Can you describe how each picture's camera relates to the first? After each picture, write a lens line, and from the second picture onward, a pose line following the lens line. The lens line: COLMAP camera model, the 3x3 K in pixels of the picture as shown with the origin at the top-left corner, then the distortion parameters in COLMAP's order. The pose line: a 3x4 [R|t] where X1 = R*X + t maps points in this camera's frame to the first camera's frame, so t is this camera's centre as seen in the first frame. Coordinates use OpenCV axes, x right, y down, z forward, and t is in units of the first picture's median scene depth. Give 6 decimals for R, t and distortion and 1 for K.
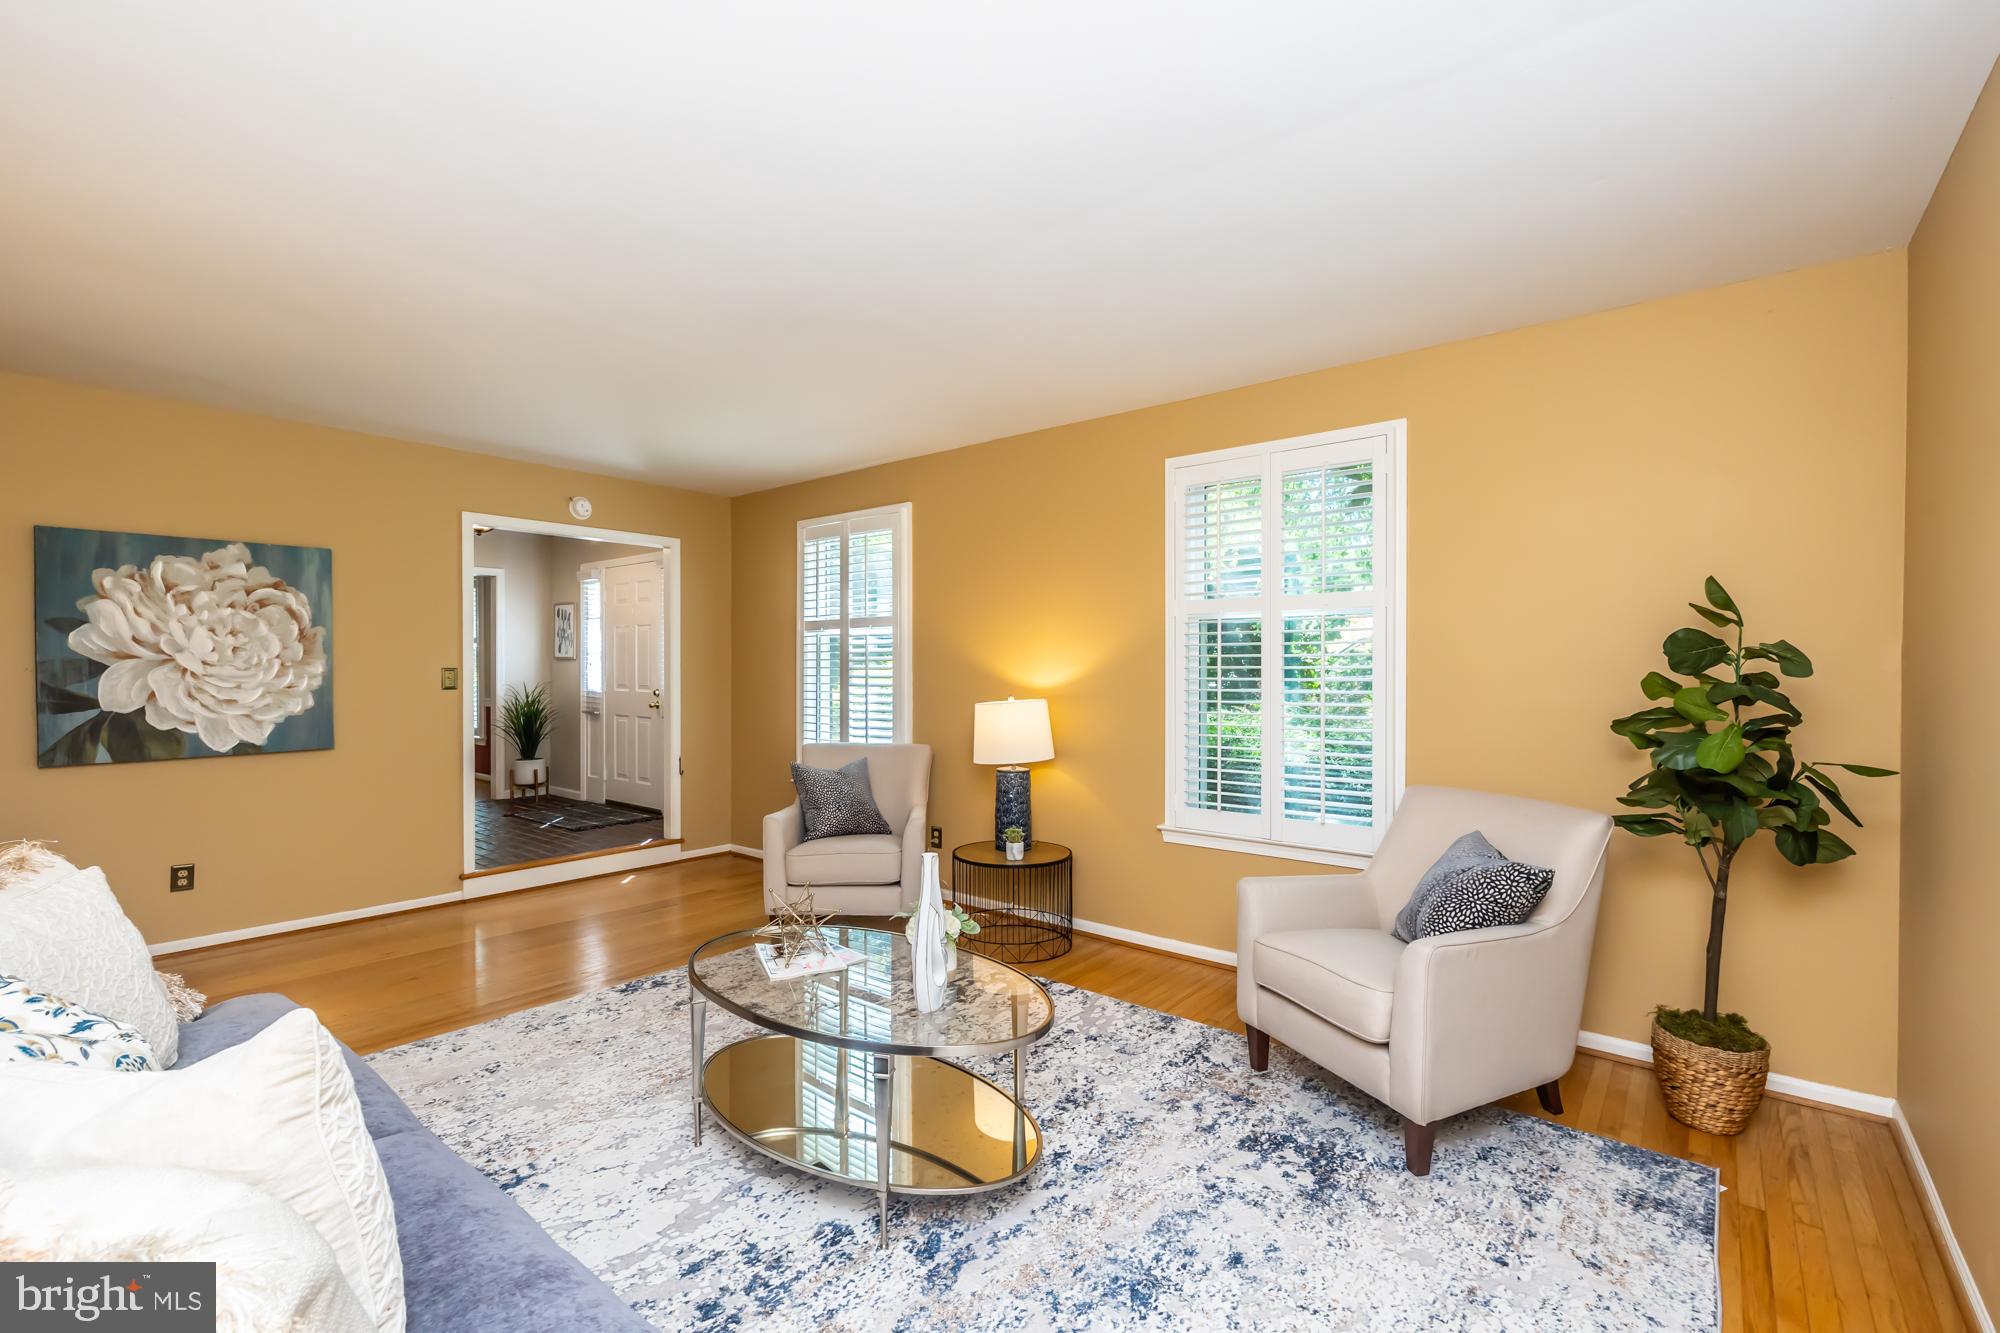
lens RADIAL K [[859.9, 0, 992.4], [0, 859.9, 679.0], [0, 0, 1]] dist [0.002982, -0.001193]
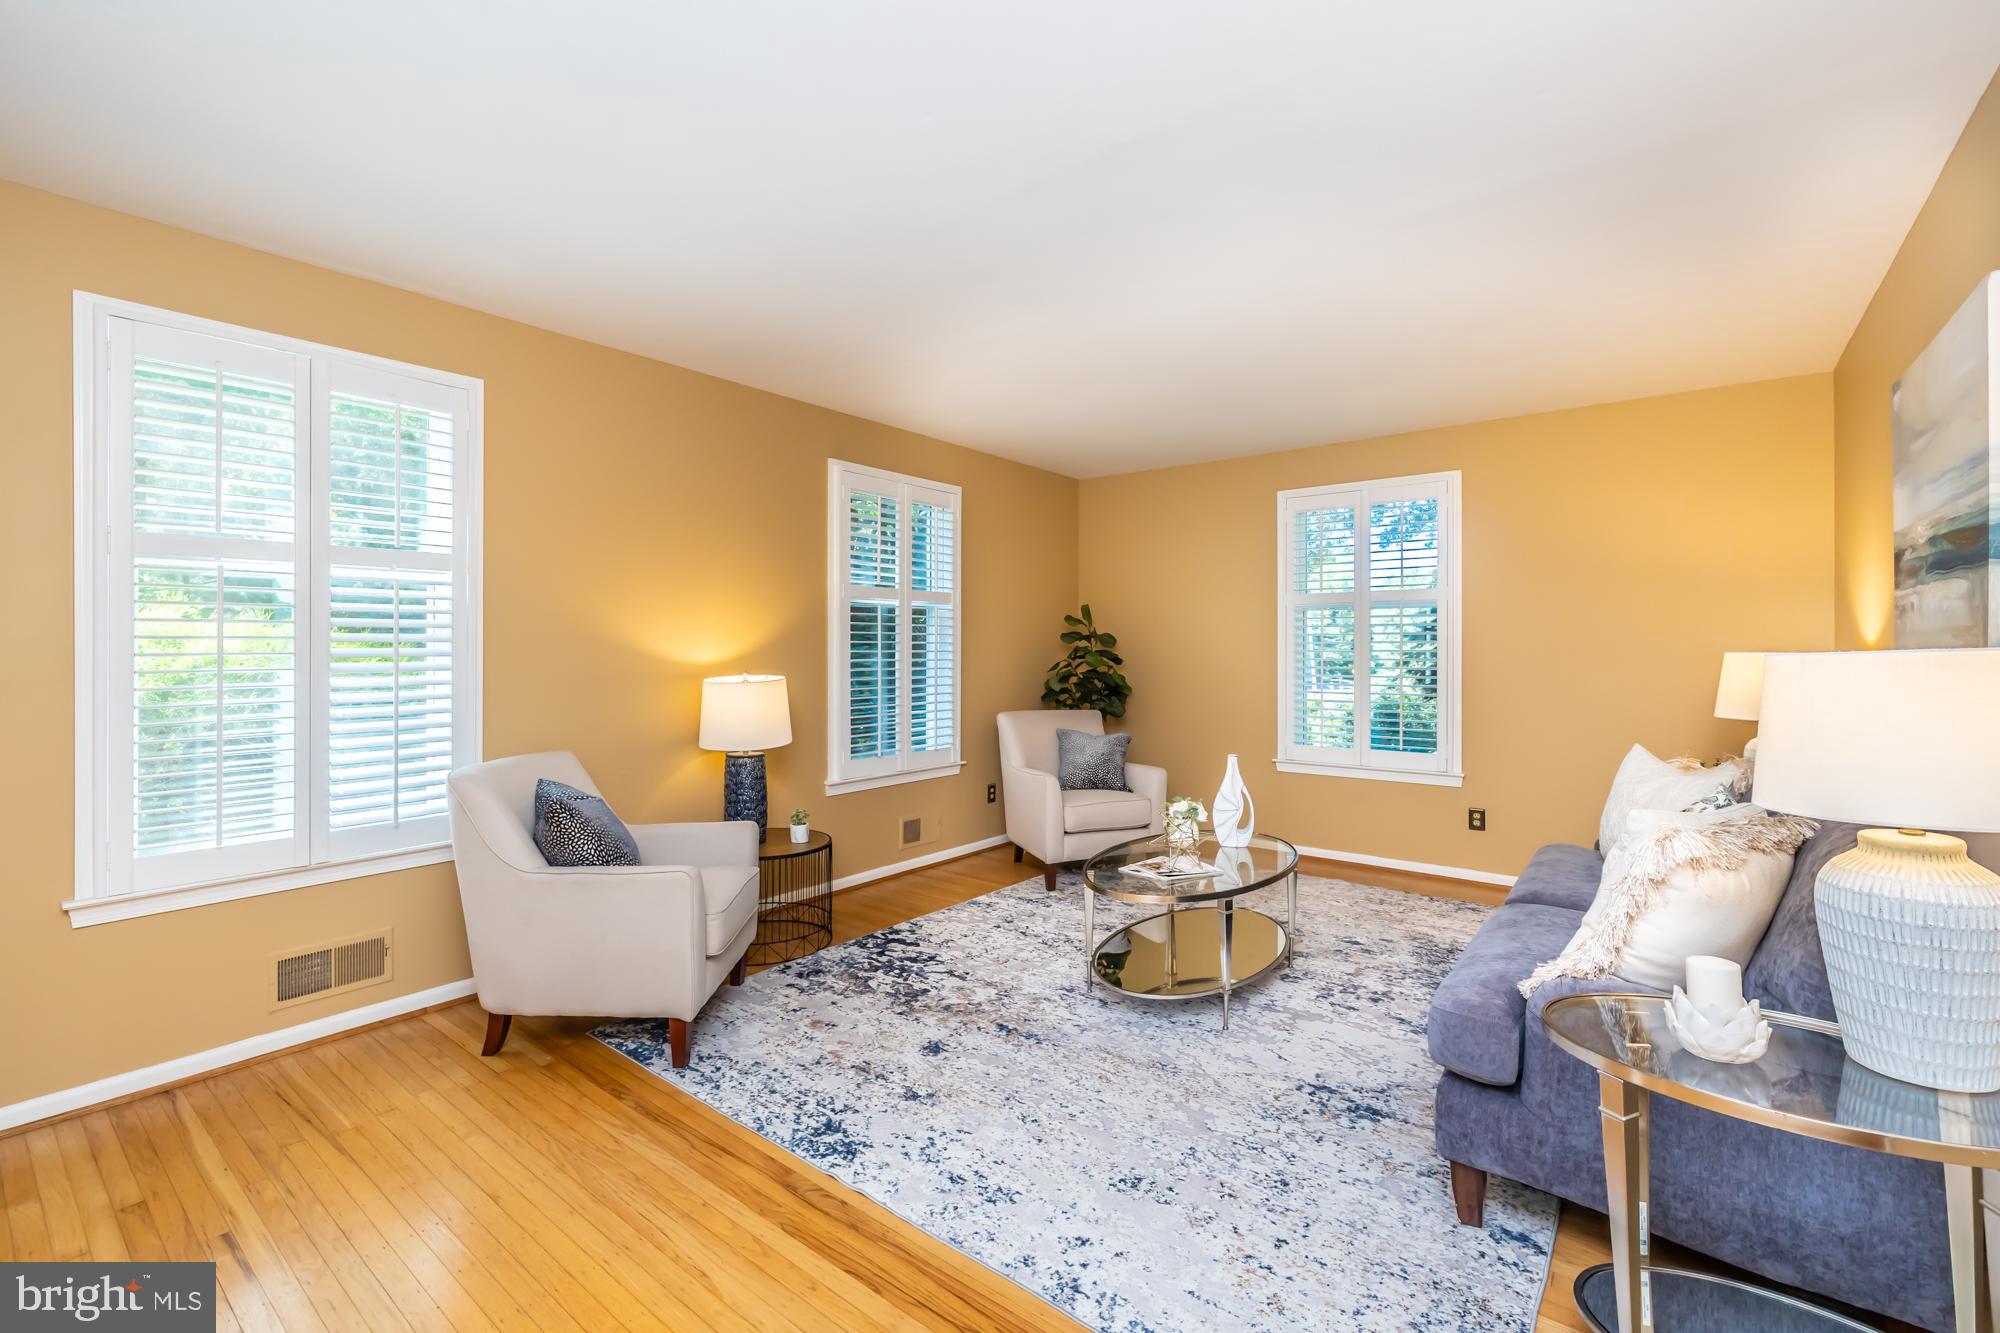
lens RADIAL K [[859.9, 0, 988.7], [0, 859.9, 649.7], [0, 0, 1]] dist [0.002982, -0.001193]
pose [[0.000144, -0.003623, 0.999993, -1.146553], [0.013408, 0.999904, 0.003621, -0.006247], [-0.999910, 0.013407, 0.000192, 0.972333]]
